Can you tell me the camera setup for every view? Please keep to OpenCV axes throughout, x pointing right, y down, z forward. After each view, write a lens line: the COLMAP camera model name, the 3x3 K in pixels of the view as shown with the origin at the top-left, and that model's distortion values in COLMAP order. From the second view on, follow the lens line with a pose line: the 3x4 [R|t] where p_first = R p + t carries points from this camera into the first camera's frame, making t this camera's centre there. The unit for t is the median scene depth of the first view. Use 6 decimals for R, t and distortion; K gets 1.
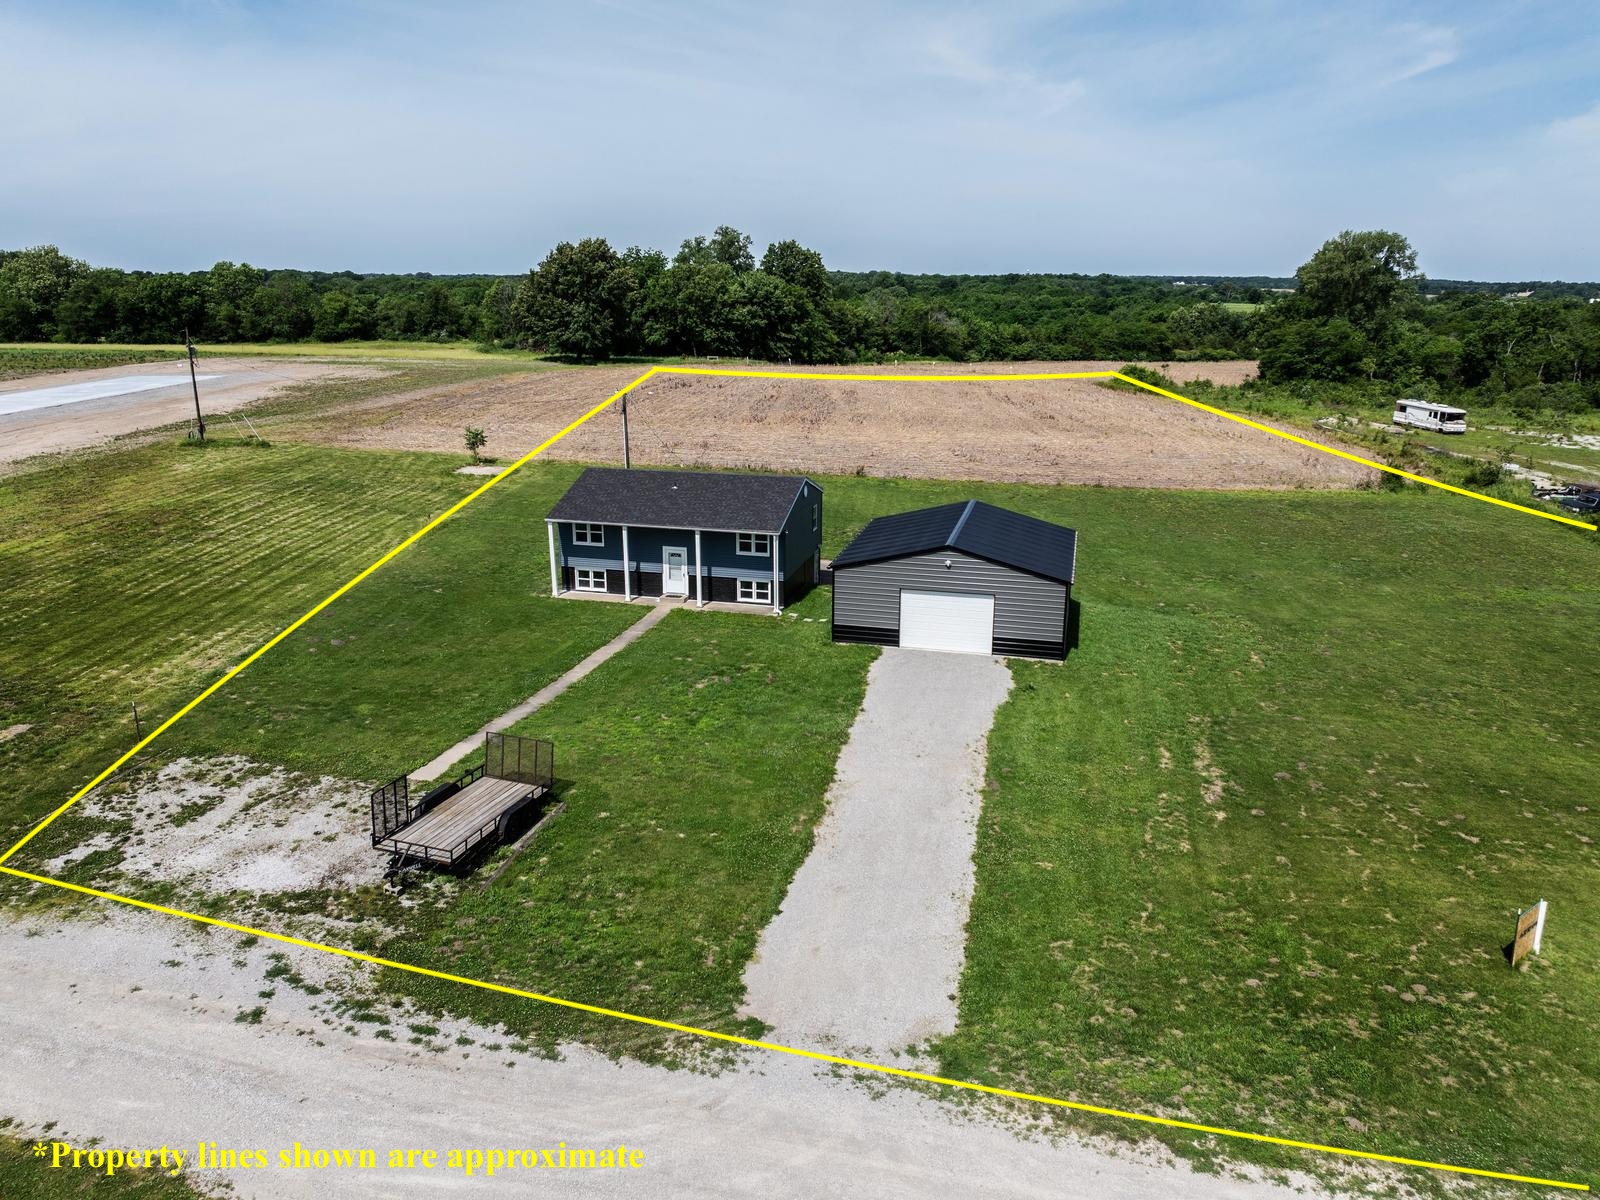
lens RADIAL K [[1125.8, 0, 800.0], [0, 1125.8, 600.0], [0, 0, 1]] dist [-0.035399, -0.004805]
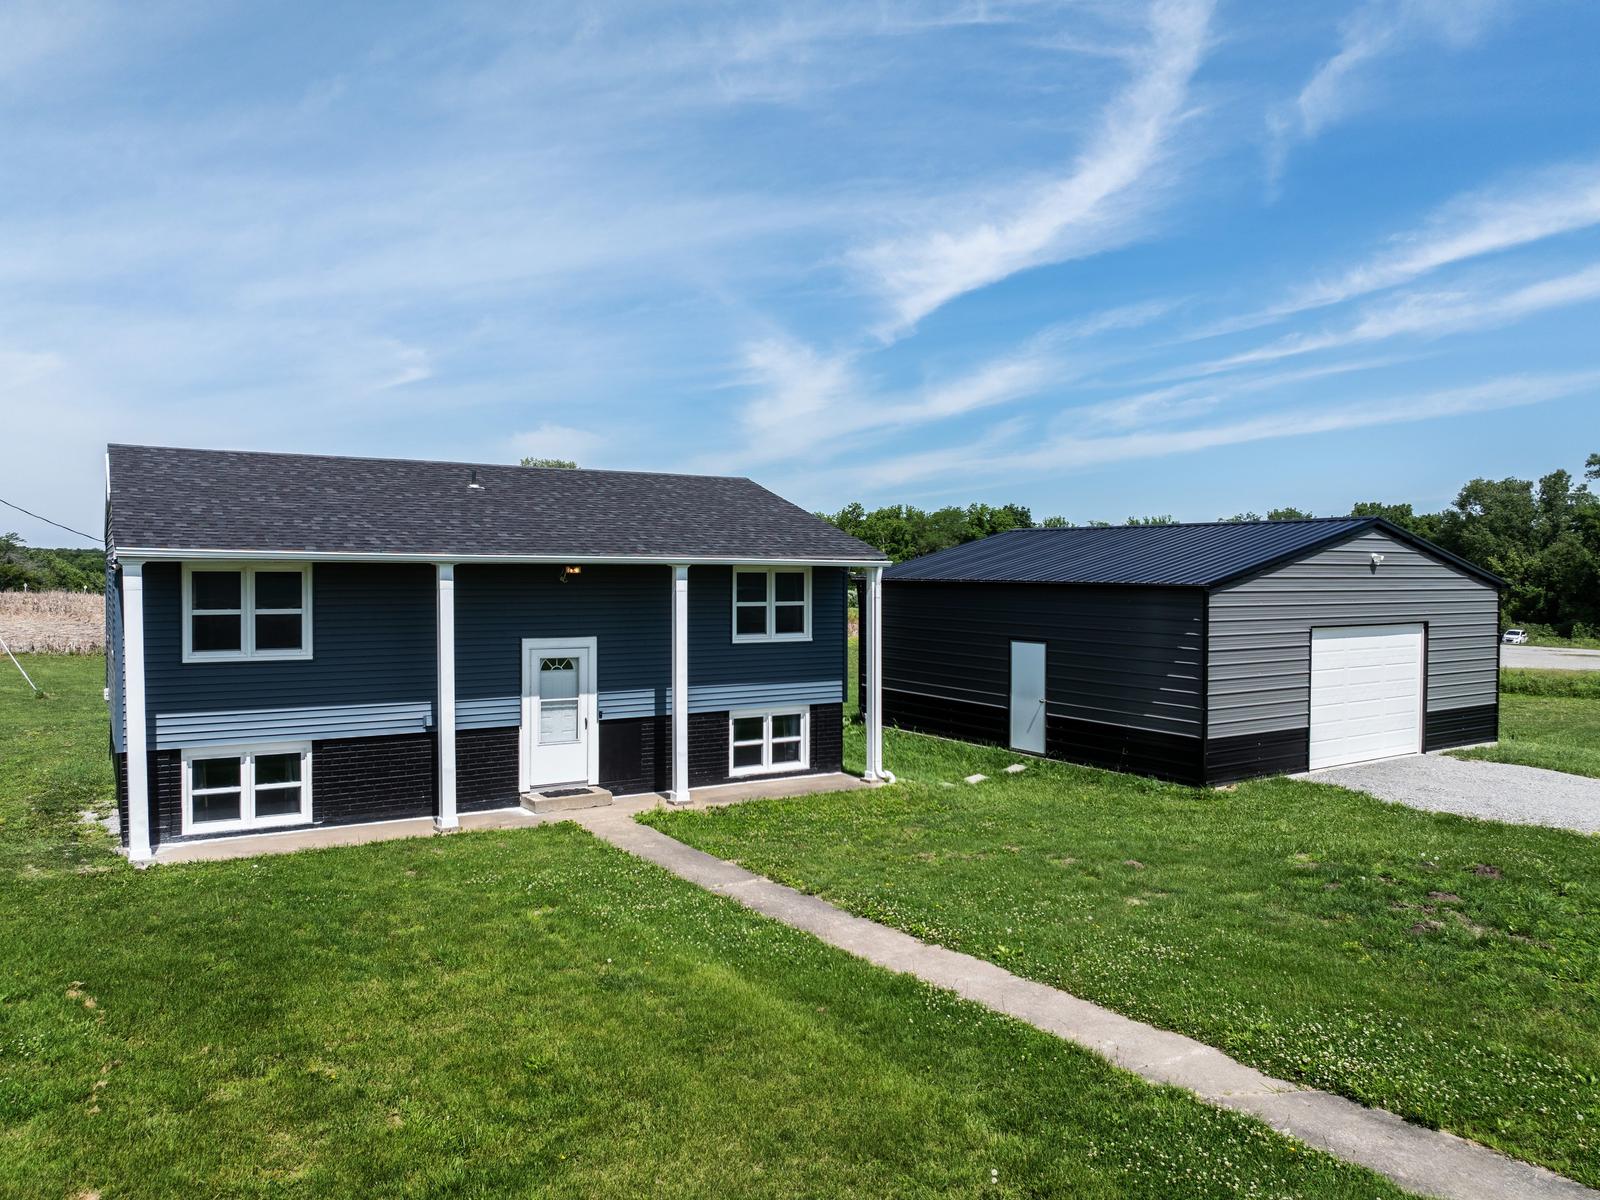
lens RADIAL K [[1125.8, 0, 800.0], [0, 1125.8, 600.0], [0, 0, 1]] dist [-0.035399, -0.004805]
pose [[0.680251, -0.017160, 0.732778, -0.301602], [0.196396, 0.967438, -0.159663, 0.007862], [-0.706178, 0.252525, 0.661471, 0.727753]]
